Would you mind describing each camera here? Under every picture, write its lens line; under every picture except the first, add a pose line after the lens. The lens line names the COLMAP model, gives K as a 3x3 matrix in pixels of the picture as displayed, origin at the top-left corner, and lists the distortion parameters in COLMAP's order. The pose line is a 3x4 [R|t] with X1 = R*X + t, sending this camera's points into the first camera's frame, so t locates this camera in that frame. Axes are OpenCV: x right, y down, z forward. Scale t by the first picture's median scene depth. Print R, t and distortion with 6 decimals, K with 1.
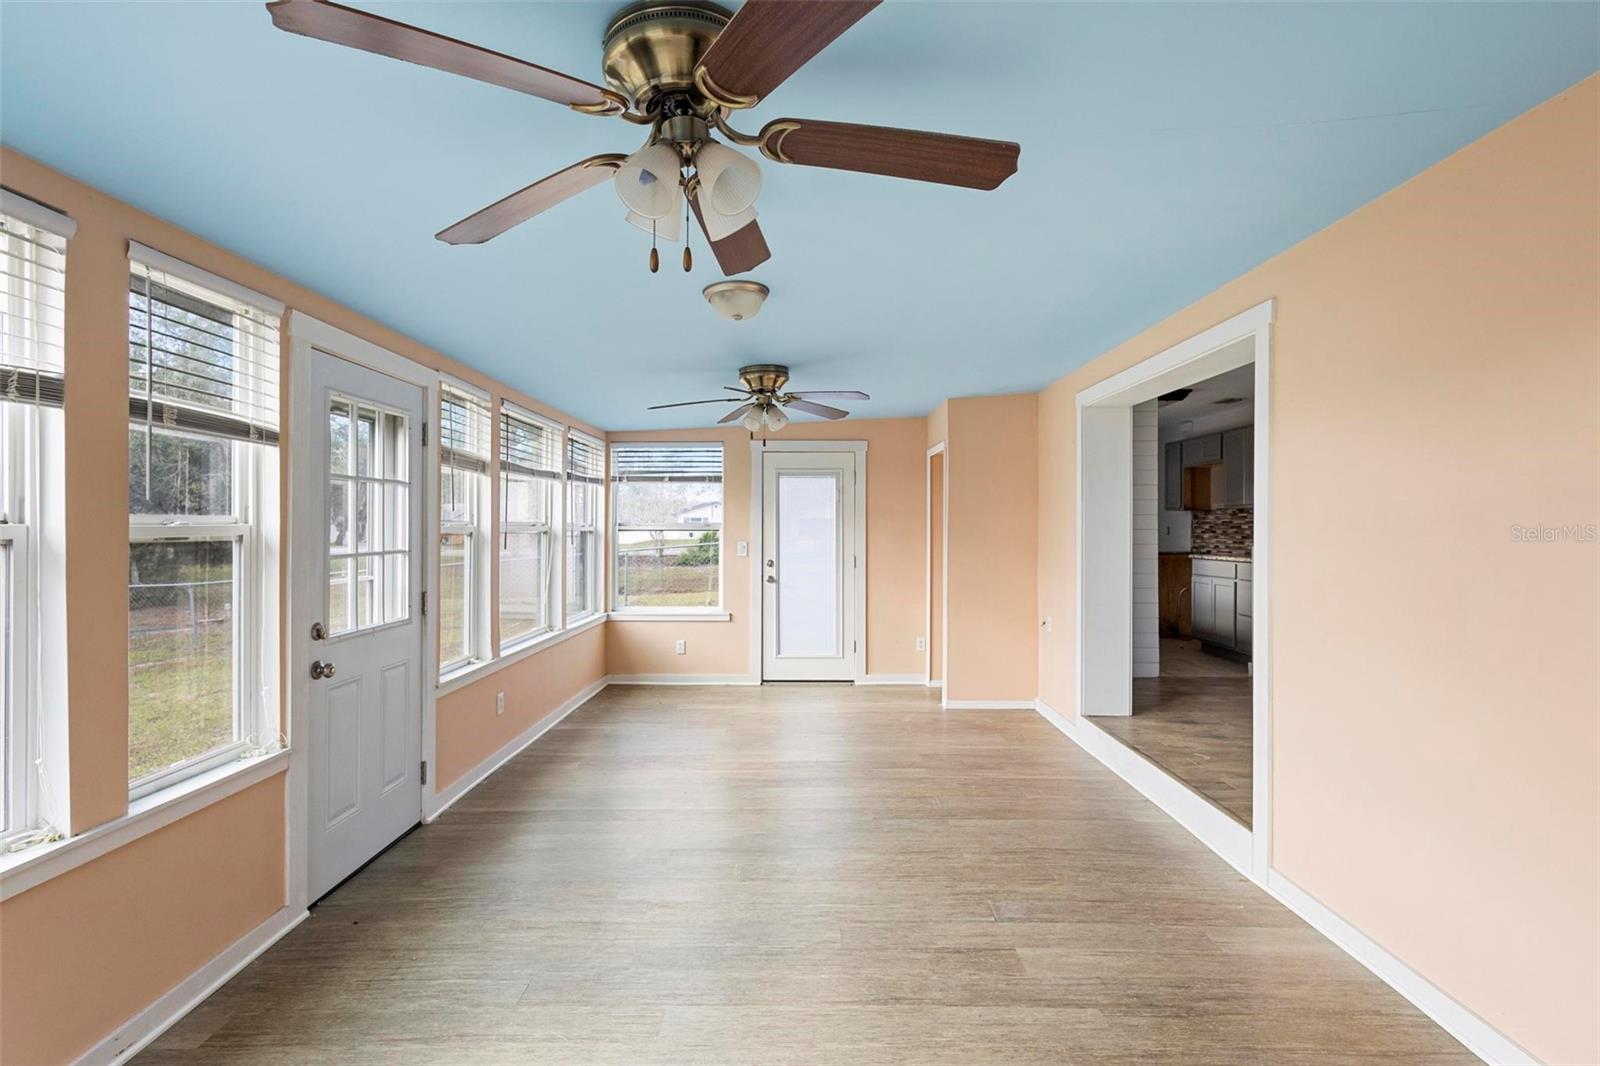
lens RADIAL K [[748.1, 0, 798.0], [0, 748.1, 525.9], [0, 0, 1]] dist [0.001098, 0.001051]
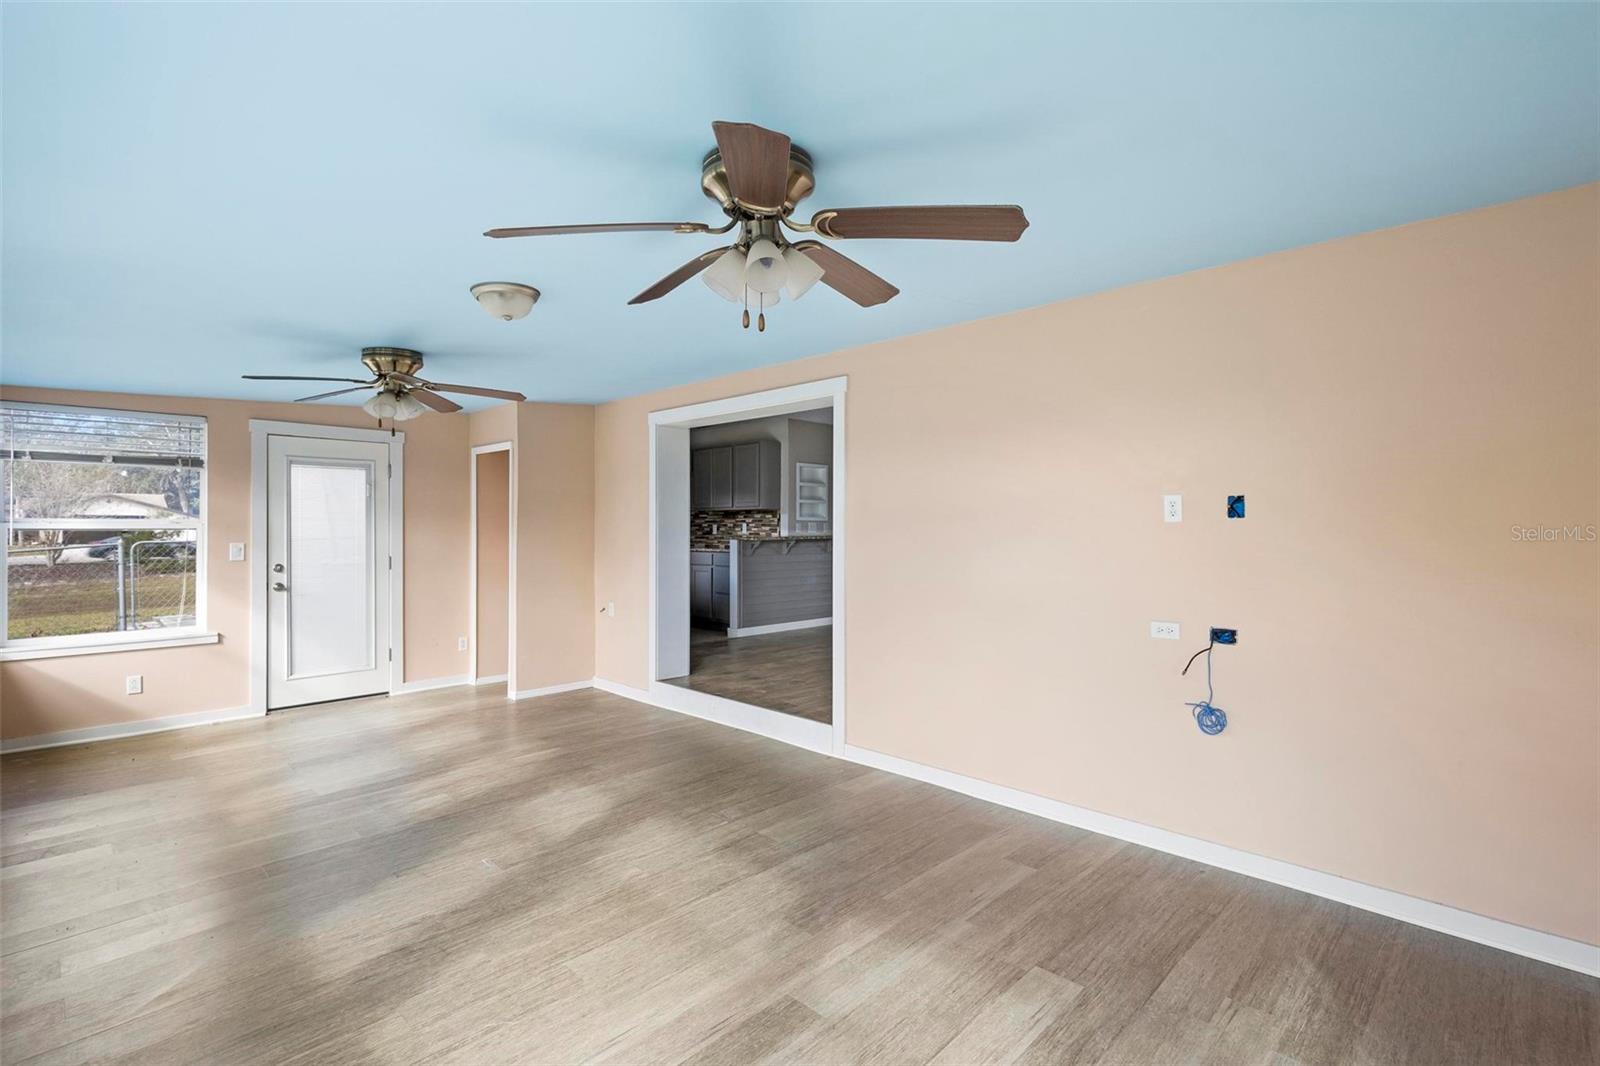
lens RADIAL K [[748.1, 0, 794.0], [0, 748.1, 533.1], [0, 0, 1]] dist [0.001098, 0.001051]
pose [[0.692894, -0.006867, 0.721007, -0.315696], [-0.000271, 0.999952, 0.009784, 0.003100], [-0.721040, -0.006975, 0.692859, 0.005229]]
